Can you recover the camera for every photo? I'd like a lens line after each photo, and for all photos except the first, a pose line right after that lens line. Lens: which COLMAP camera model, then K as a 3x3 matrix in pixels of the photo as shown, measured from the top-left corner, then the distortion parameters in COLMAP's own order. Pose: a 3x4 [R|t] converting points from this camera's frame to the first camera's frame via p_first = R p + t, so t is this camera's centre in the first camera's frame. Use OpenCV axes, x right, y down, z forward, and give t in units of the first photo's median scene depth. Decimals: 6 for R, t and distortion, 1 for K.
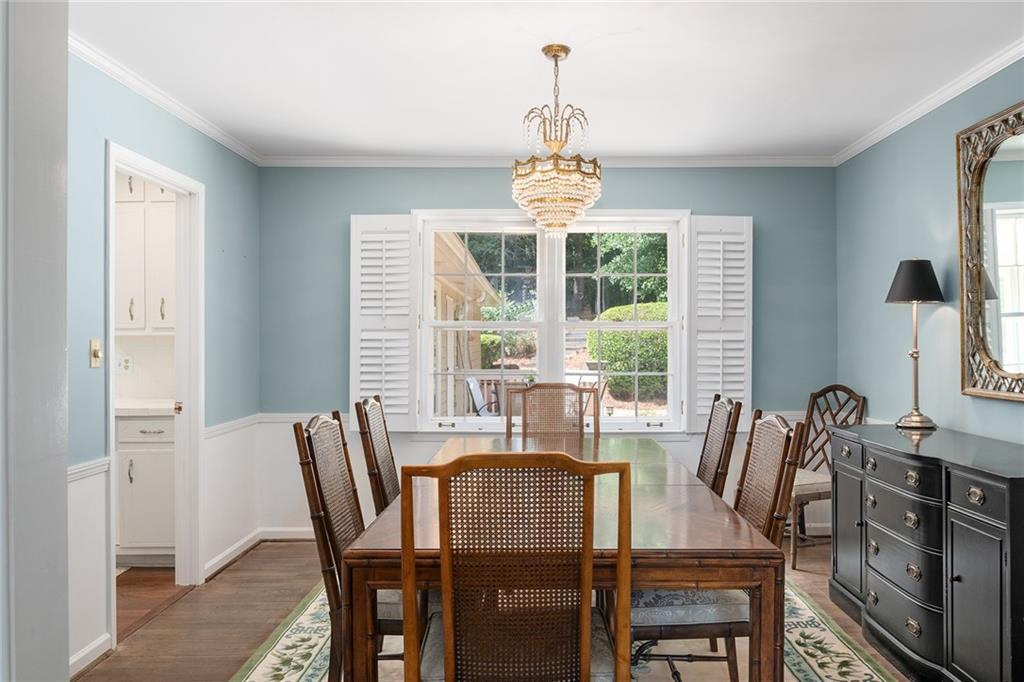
lens RADIAL K [[691.3, 0, 512.0], [0, 691.3, 341.0], [0, 0, 1]] dist [-0.001181, -0.000144]
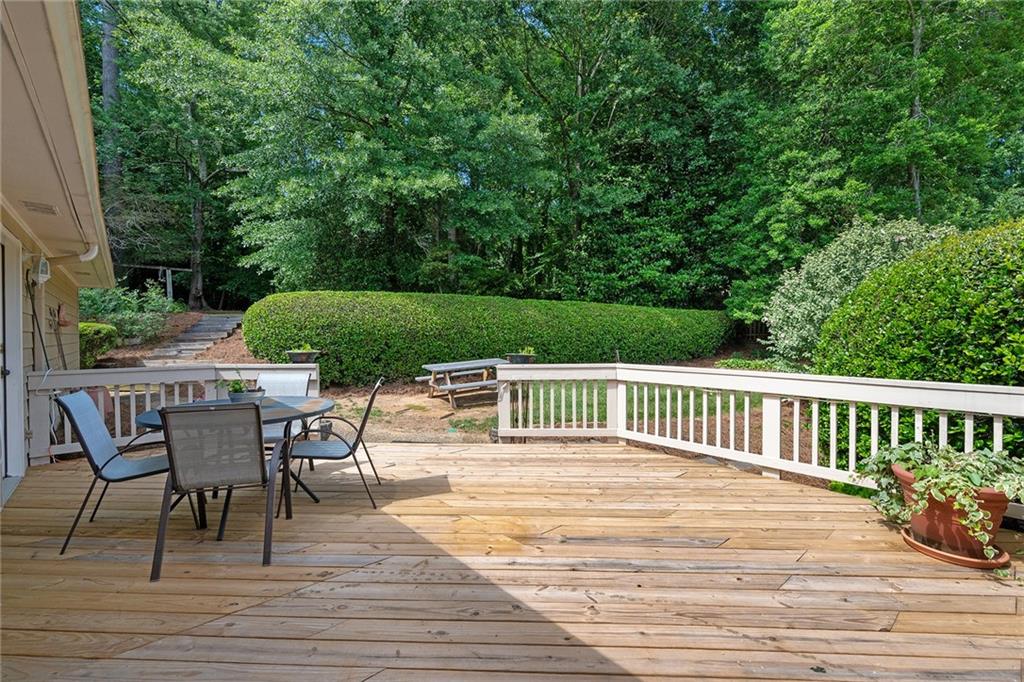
lens RADIAL K [[442.4, 0, 513.4], [0, 442.4, 334.9], [0, 0, 1]] dist [0.000959, 0.000038]
pose [[0.733978, -0.004572, 0.679158, -0.023609], [0.002071, 0.999988, 0.004494, 0.004098], [-0.679170, -0.001892, 0.733979, 0.297653]]
